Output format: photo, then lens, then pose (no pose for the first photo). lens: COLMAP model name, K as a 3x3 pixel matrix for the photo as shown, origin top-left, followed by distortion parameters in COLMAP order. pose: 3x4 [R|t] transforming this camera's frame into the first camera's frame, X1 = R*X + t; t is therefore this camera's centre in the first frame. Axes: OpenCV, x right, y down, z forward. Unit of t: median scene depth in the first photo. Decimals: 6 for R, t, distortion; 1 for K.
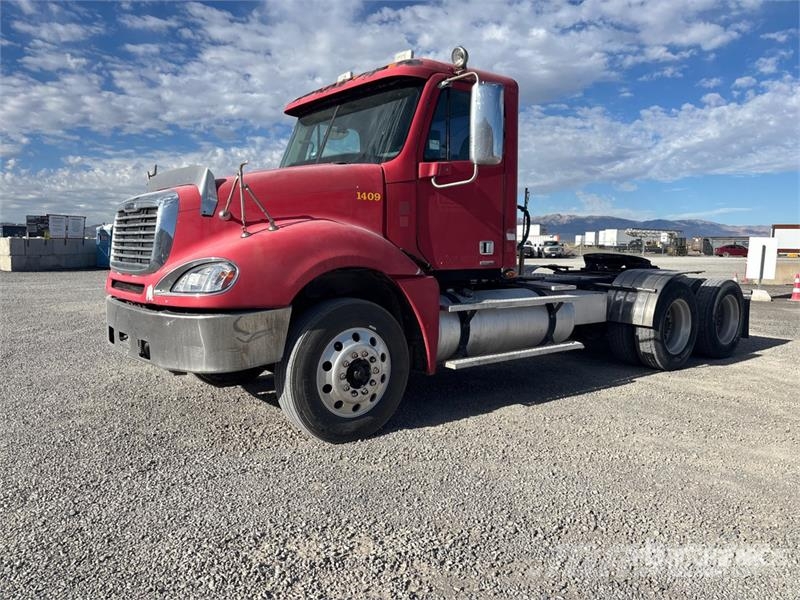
lens RADIAL K [[623.7, 0, 398.1], [0, 623.7, 316.8], [0, 0, 1]] dist [0.051224, -0.006049]
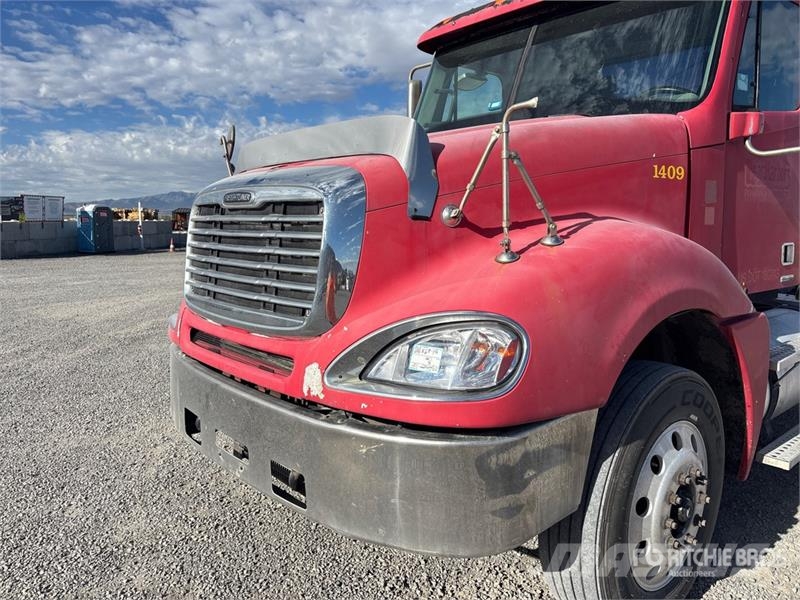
lens RADIAL K [[629.4, 0, 400.0], [0, 629.4, 300.0], [0, 0, 1]] dist [0.056447, -0.063905]
pose [[0.999300, -0.016578, 0.033525, -0.300111], [0.016163, 0.999790, 0.012621, -0.091527], [-0.033727, -0.012071, 0.999358, 0.448920]]
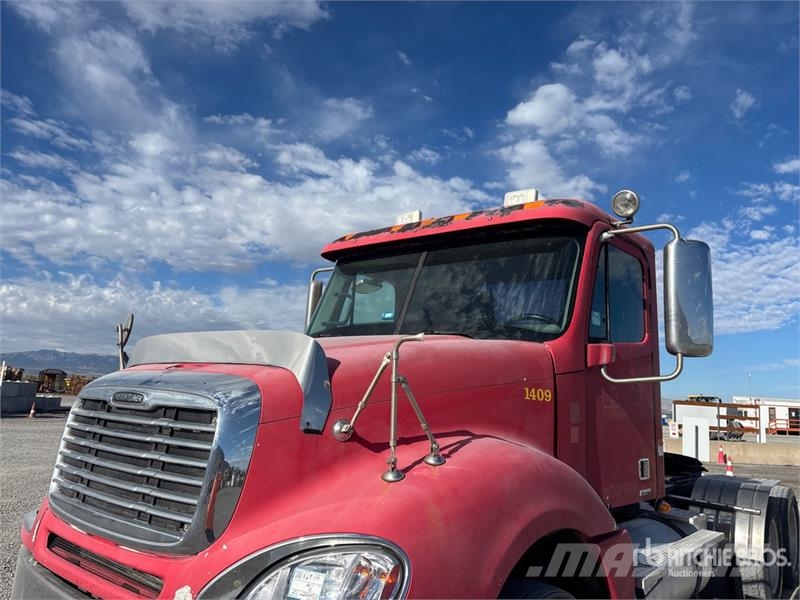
lens RADIAL K [[629.4, 0, 400.0], [0, 629.4, 300.0], [0, 0, 1]] dist [0.056447, -0.063905]
pose [[0.977402, 0.076791, 0.196948, -0.305457], [-0.022850, 0.964606, -0.262705, -0.116011], [-0.210151, 0.252268, 0.944562, 0.418950]]
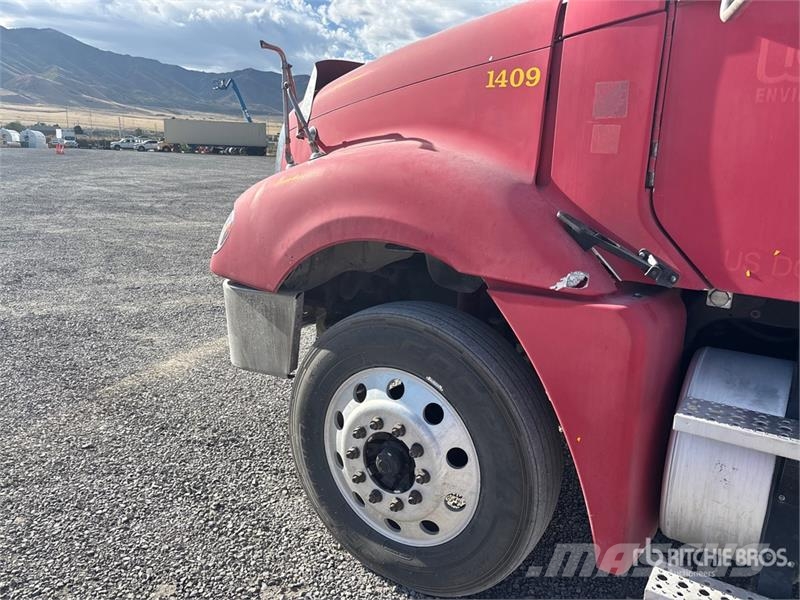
lens RADIAL K [[612.7, 0, 414.1], [0, 612.7, 295.5], [0, 0, 1]] dist [0.041745, -0.058173]
pose [[0.285009, 0.214998, -0.934102, 0.340299], [-0.136808, 0.973667, 0.182363, -0.117868], [0.948712, 0.075817, 0.306917, 0.819765]]
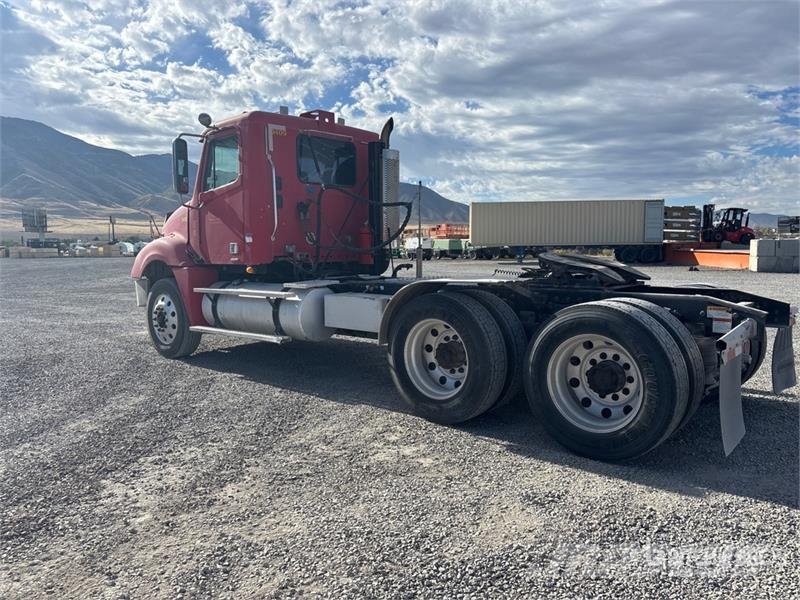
lens RADIAL K [[612.7, 0, 414.1], [0, 612.7, 295.5], [0, 0, 1]] dist [0.041745, -0.058173]
pose [[0.151064, 0.063530, -0.986480, 1.702520], [-0.098145, 0.993966, 0.048983, -0.129276], [0.983640, 0.089418, 0.156388, 1.359844]]
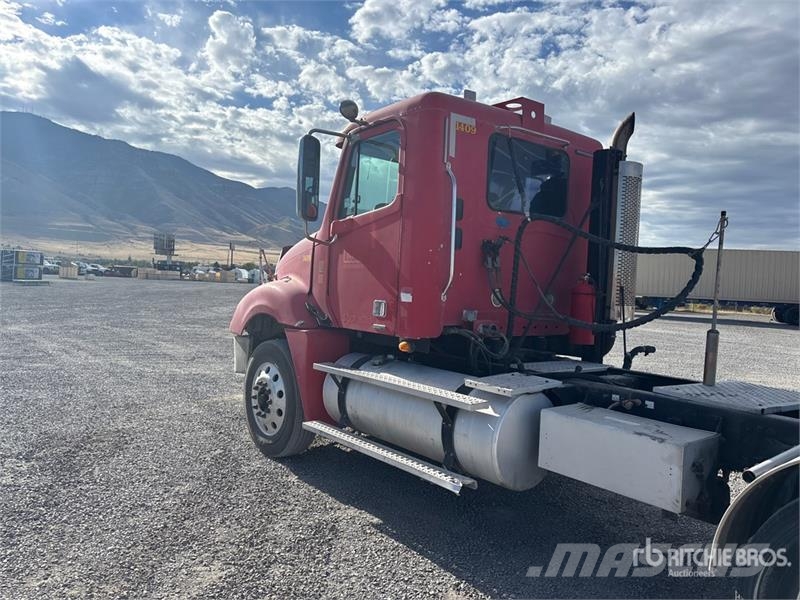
lens RADIAL K [[612.7, 0, 414.1], [0, 612.7, 295.5], [0, 0, 1]] dist [0.041745, -0.058173]
pose [[-0.010636, 0.008135, -0.999910, 1.103137], [-0.155392, 0.987805, 0.009689, -0.164000], [0.987796, 0.155481, -0.009243, 1.212154]]
